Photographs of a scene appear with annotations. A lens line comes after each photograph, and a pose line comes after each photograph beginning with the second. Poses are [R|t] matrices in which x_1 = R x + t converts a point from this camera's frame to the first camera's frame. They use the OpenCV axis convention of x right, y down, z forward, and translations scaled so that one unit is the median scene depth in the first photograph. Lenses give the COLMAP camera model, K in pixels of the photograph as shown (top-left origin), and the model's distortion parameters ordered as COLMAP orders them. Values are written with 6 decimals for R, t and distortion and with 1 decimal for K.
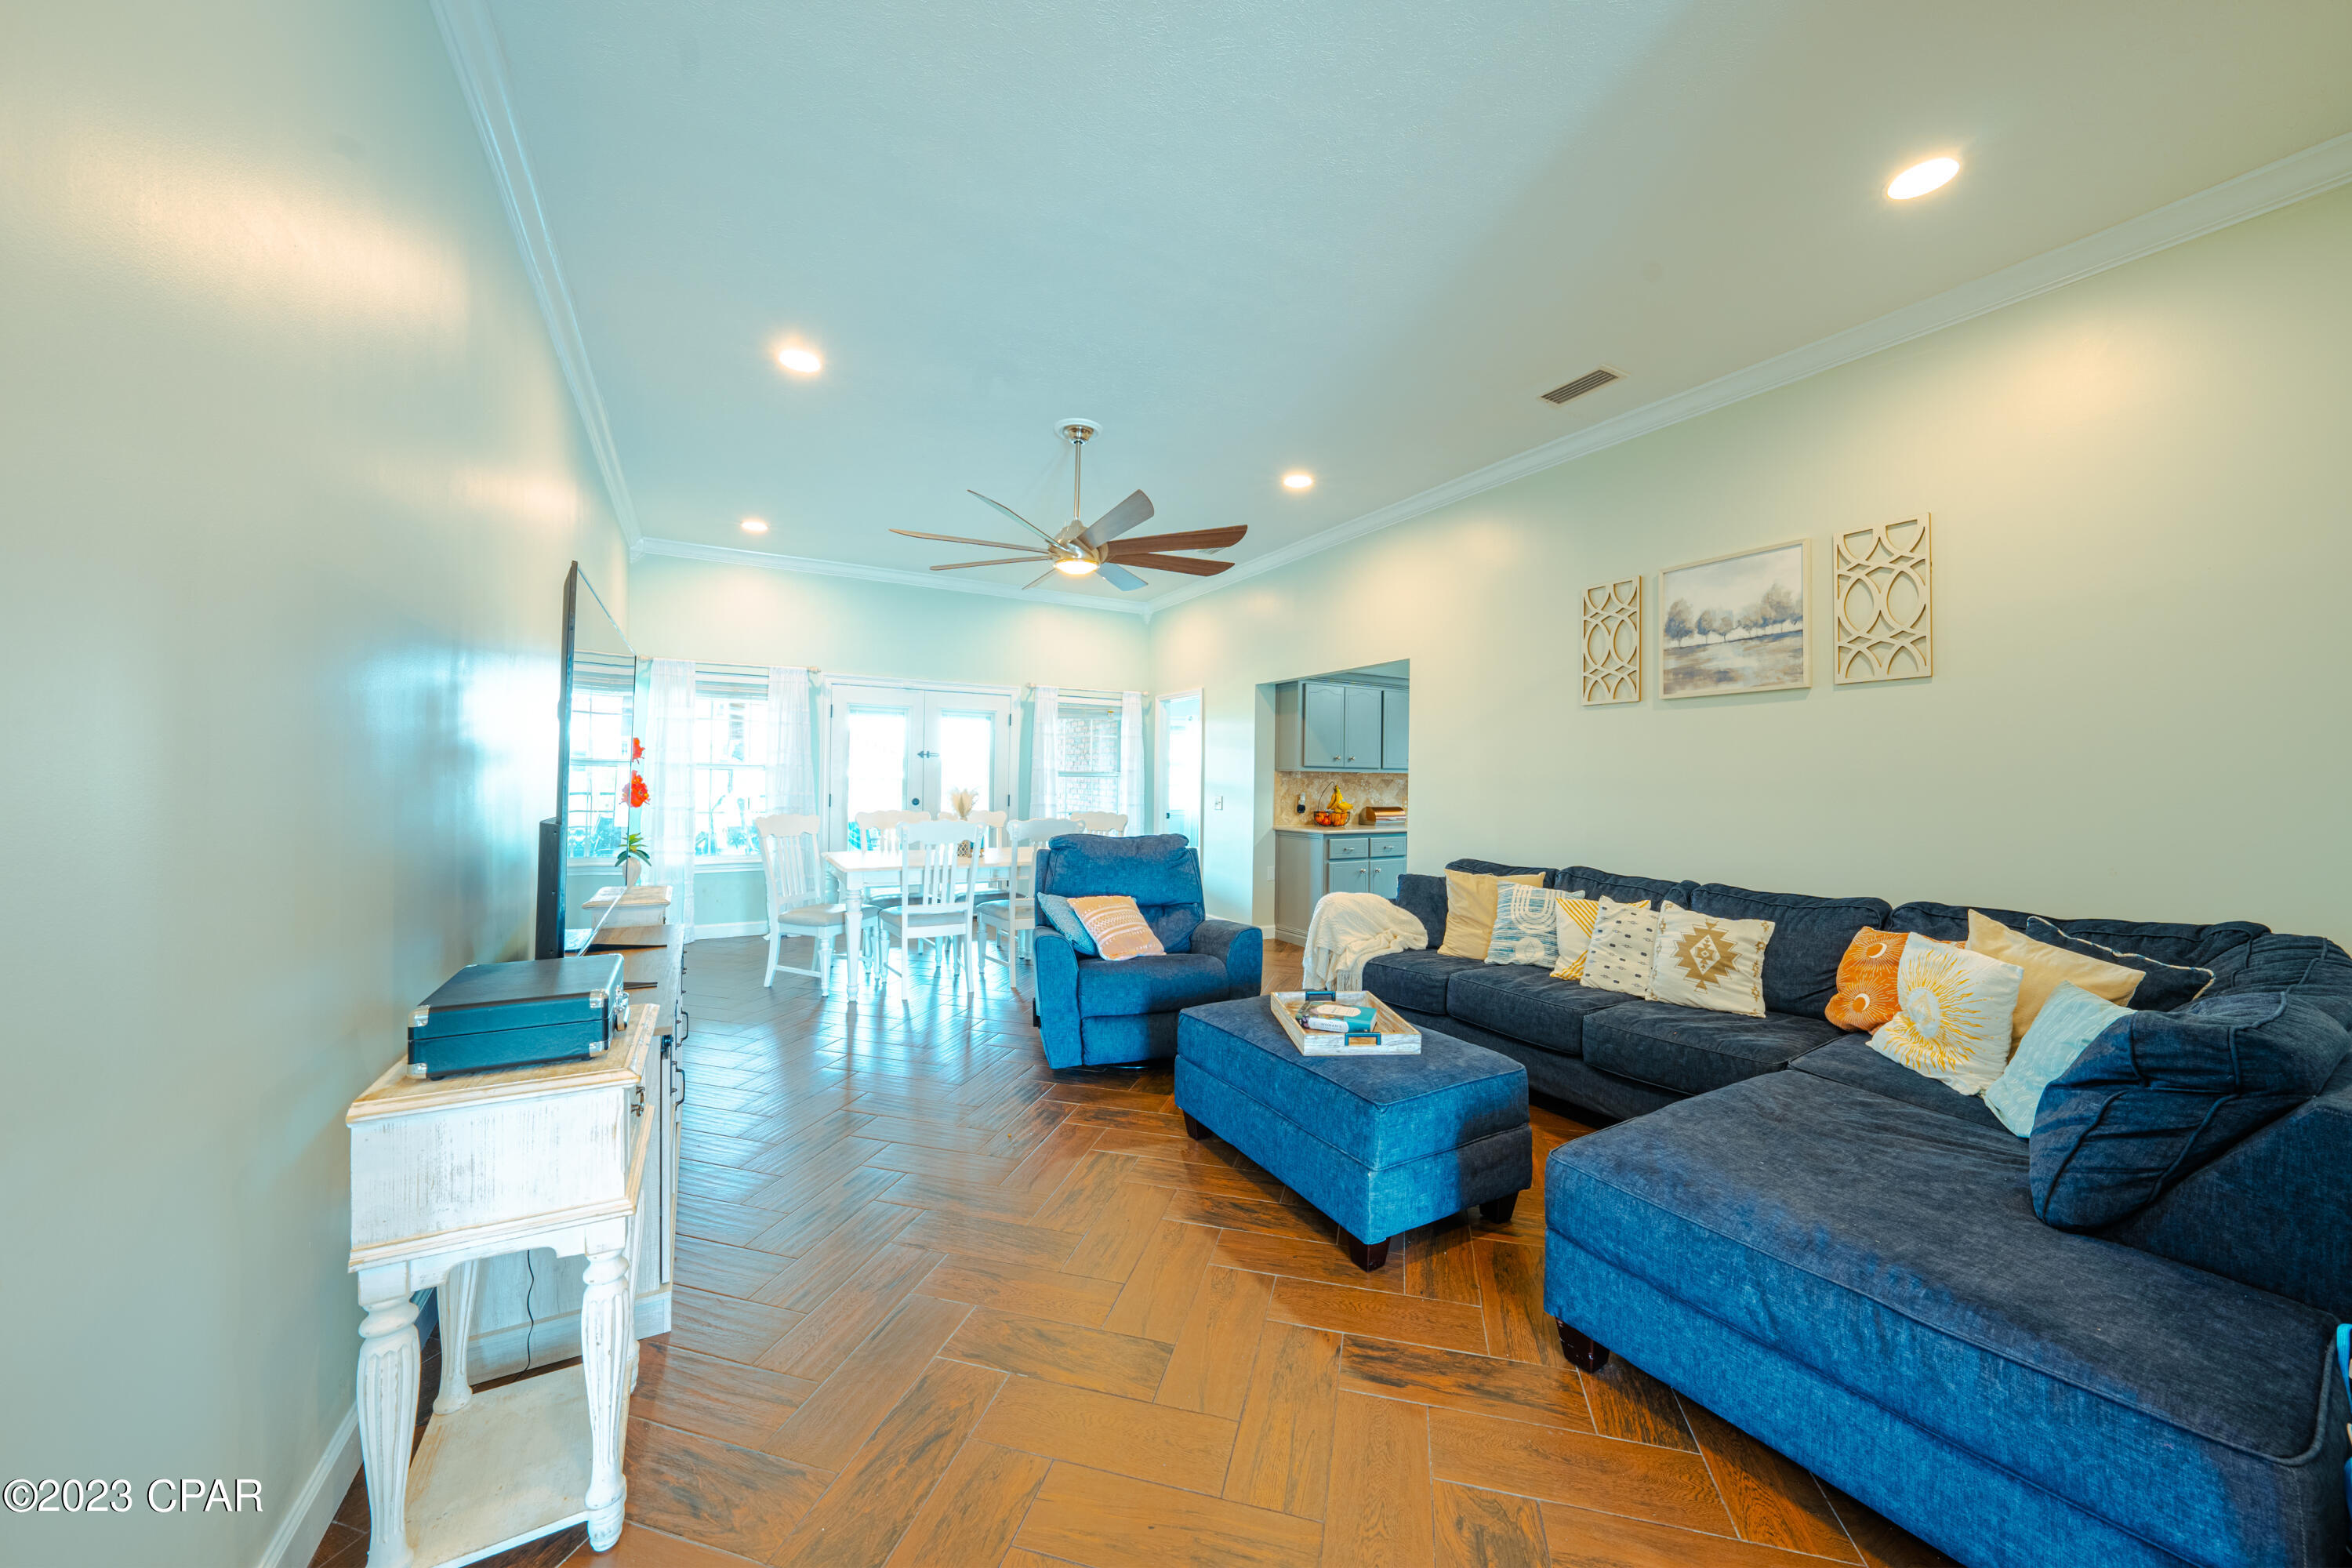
lens RADIAL K [[811.2, 0, 1181.6], [0, 811.2, 775.7], [0, 0, 1]] dist [-0.031822, 0.007332]
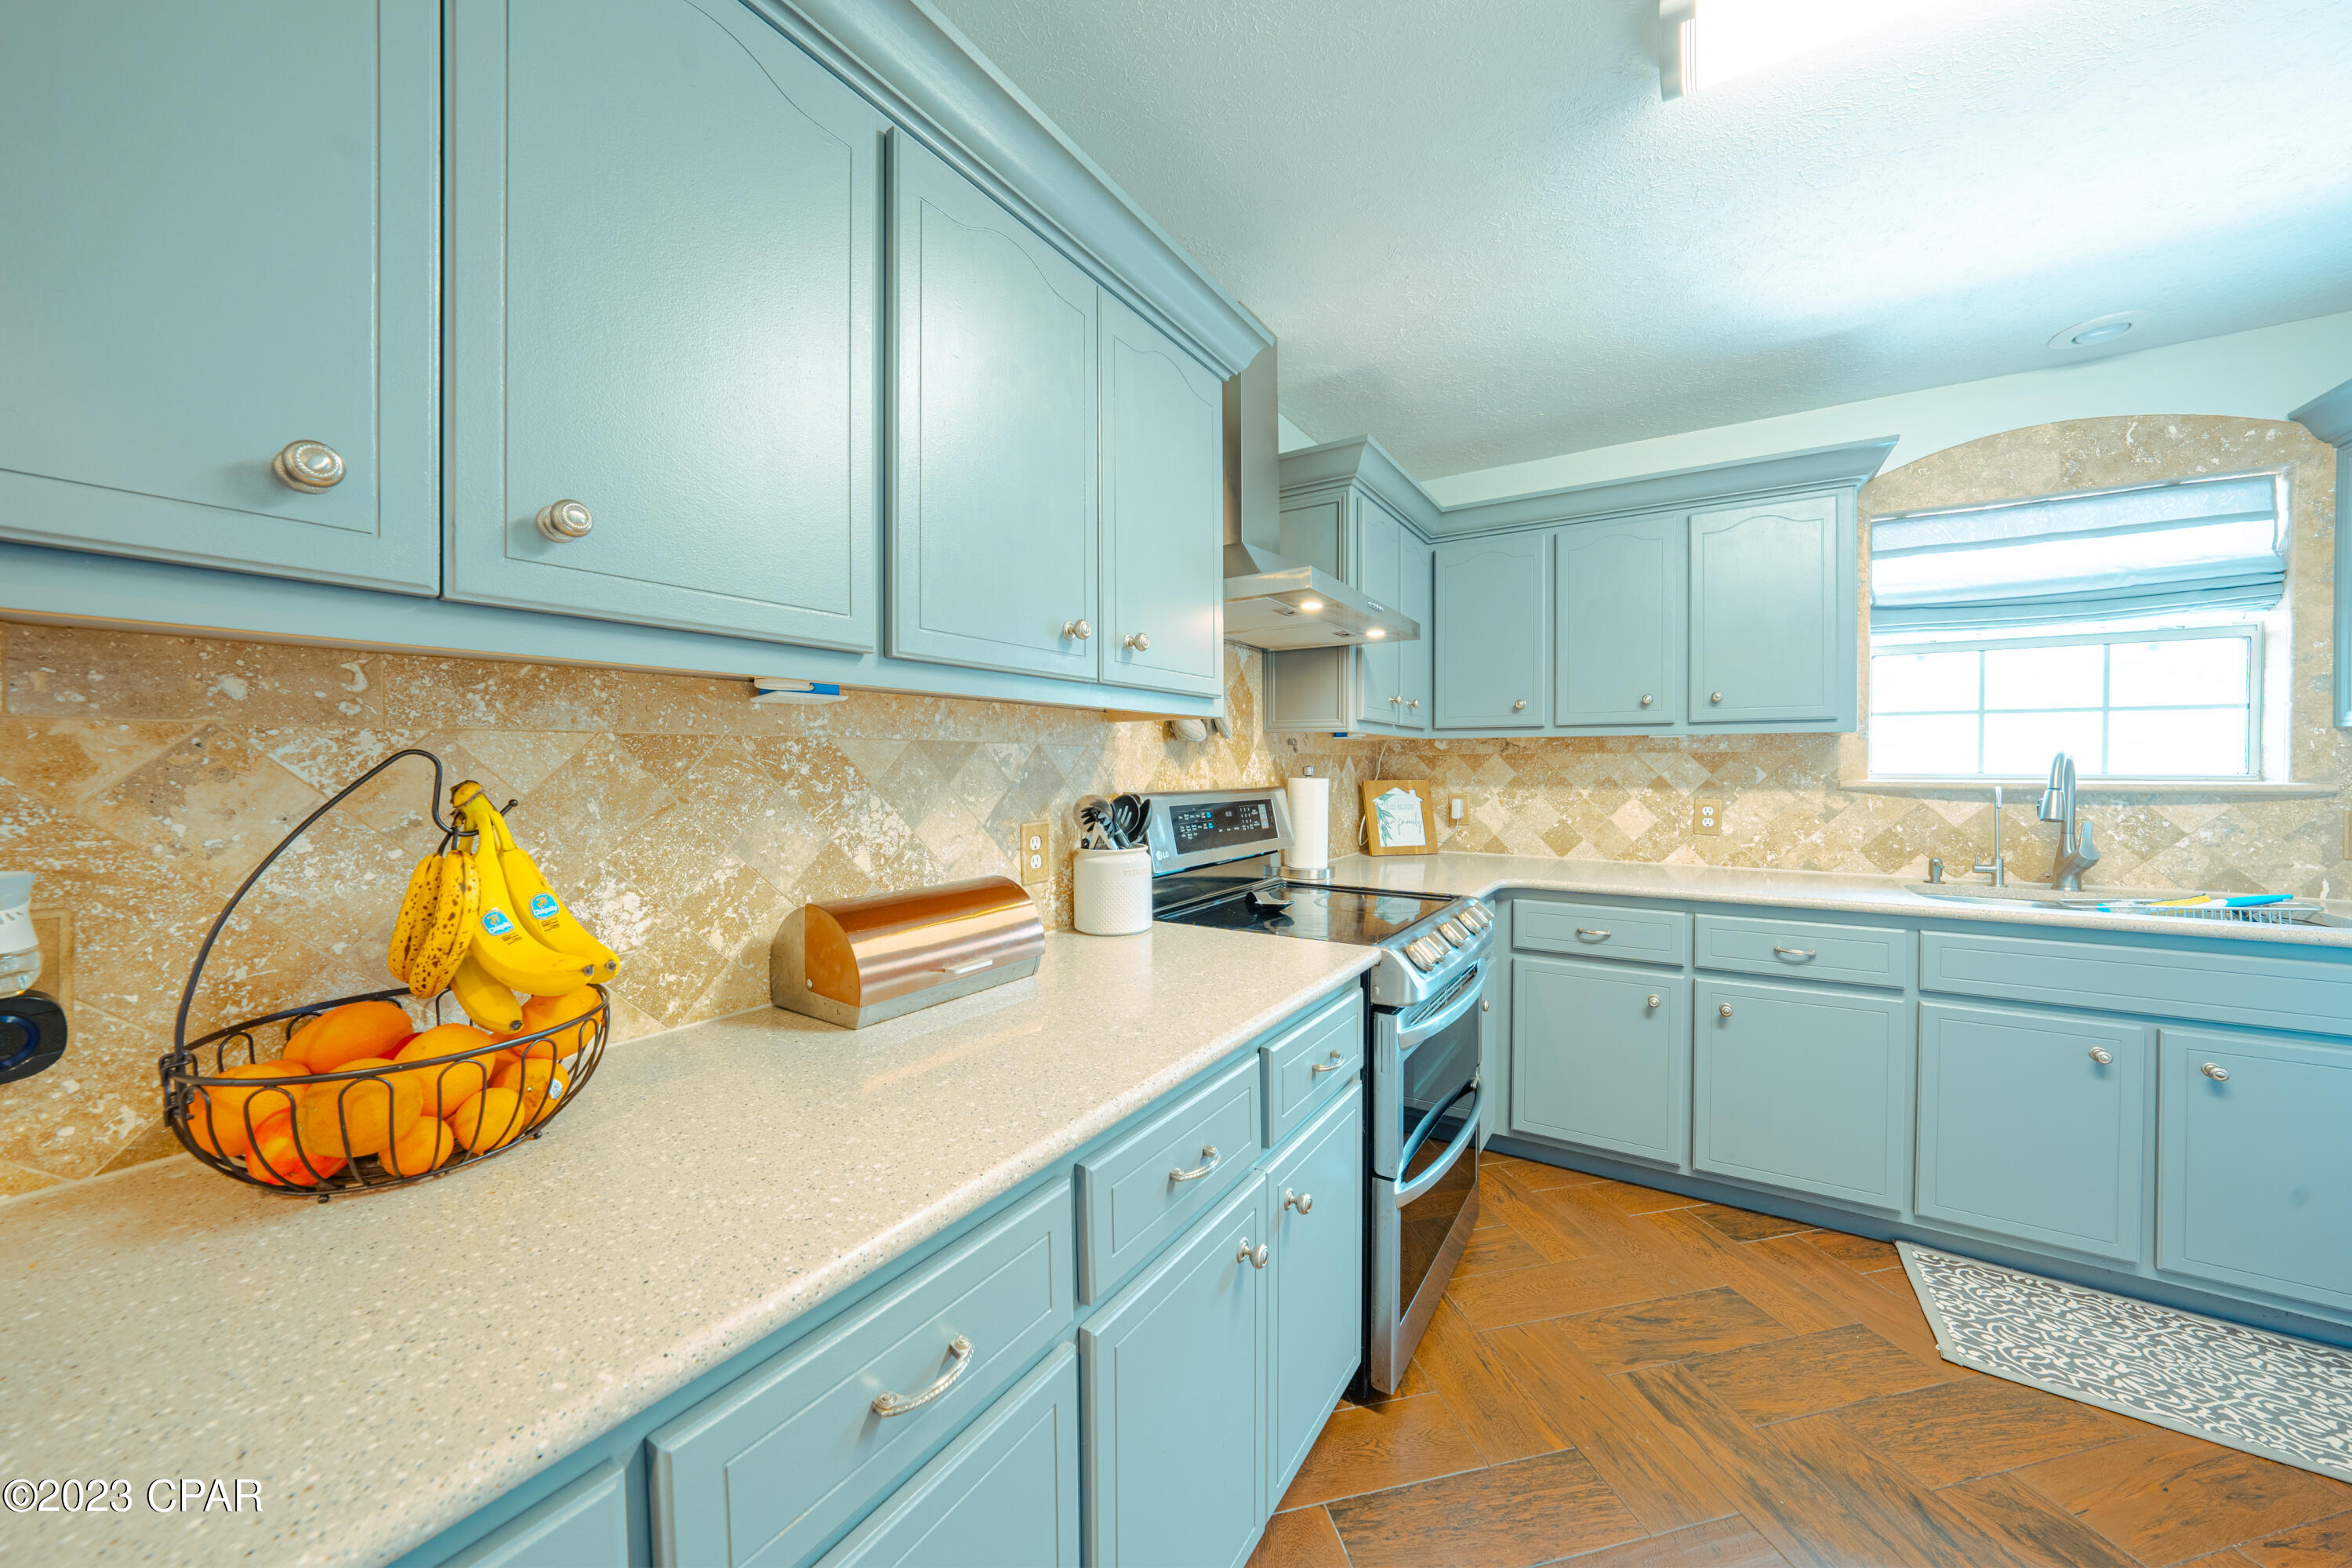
lens RADIAL K [[811.2, 0, 1181.6], [0, 811.2, 775.7], [0, 0, 1]] dist [-0.031822, 0.007332]
pose [[0.883570, -0.020816, 0.467837, 0.229390], [0.009734, 0.999612, 0.026094, 0.009039], [-0.468199, -0.018502, 0.883430, 0.860441]]
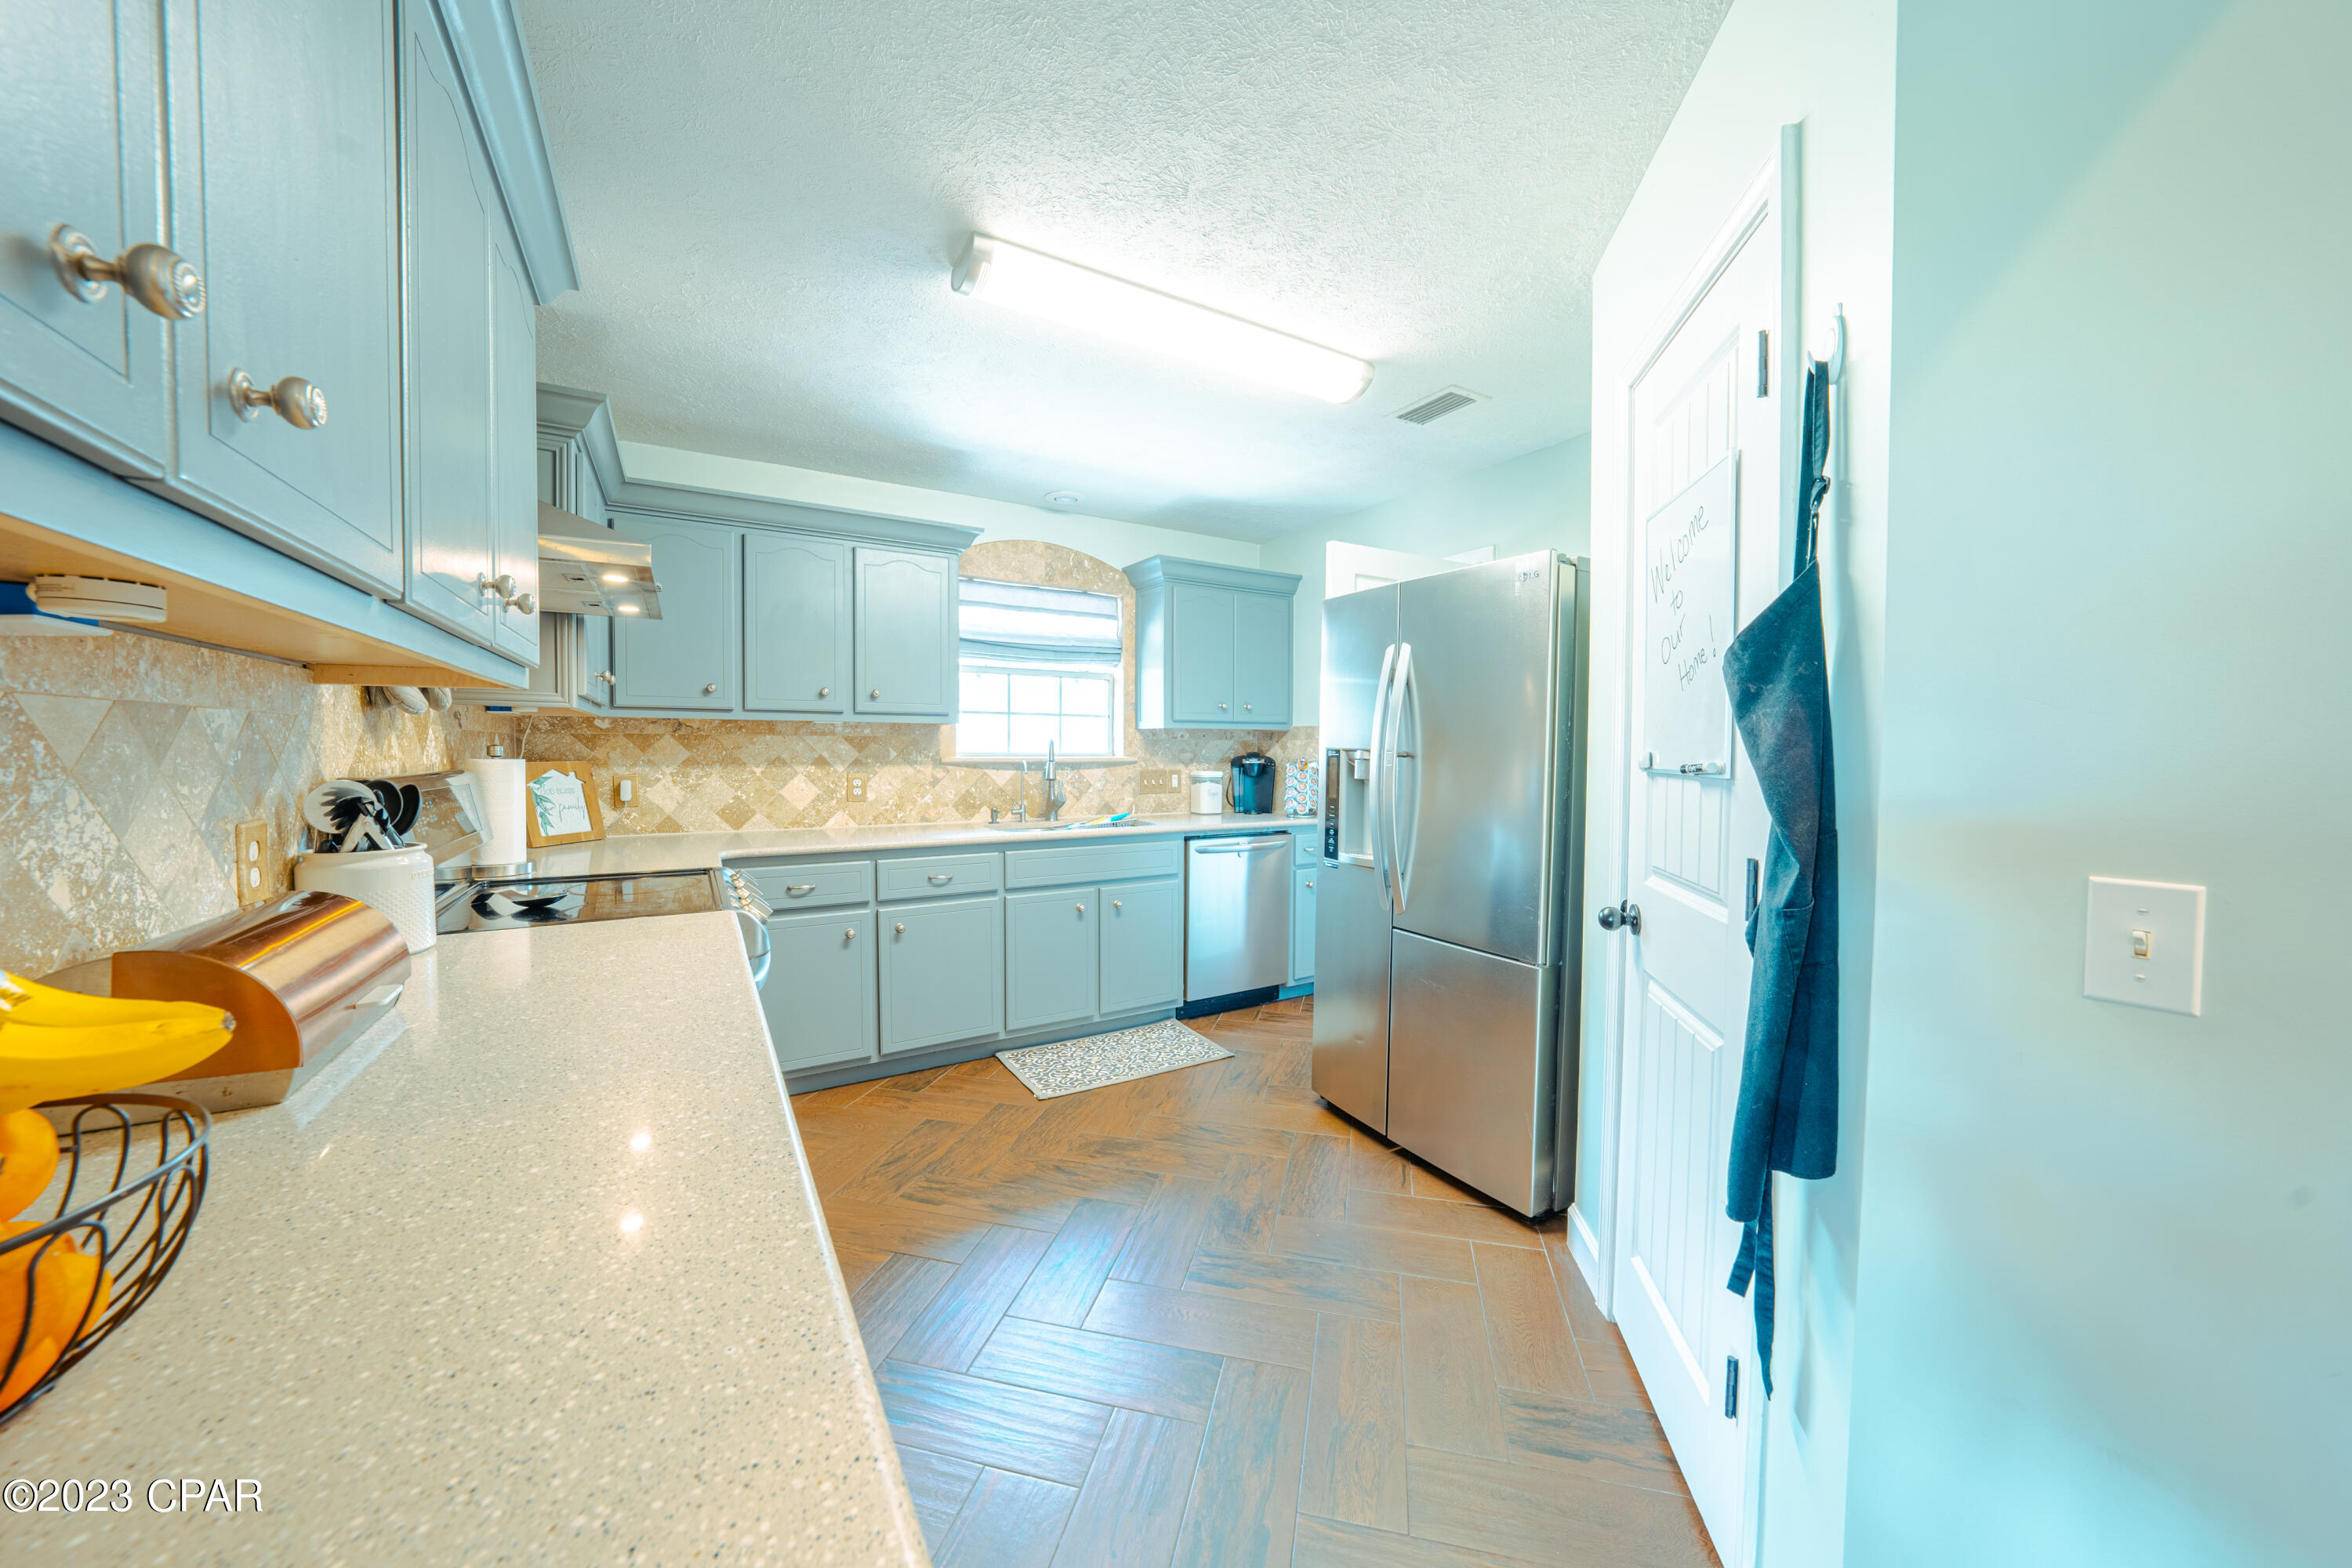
lens RADIAL K [[811.2, 0, 1181.6], [0, 811.2, 775.7], [0, 0, 1]] dist [-0.031822, 0.007332]
pose [[-0.034364, -0.047221, 0.998293, 0.130672], [-0.012921, 0.998821, 0.046801, 0.008852], [-0.999326, -0.011291, -0.034934, 0.905569]]
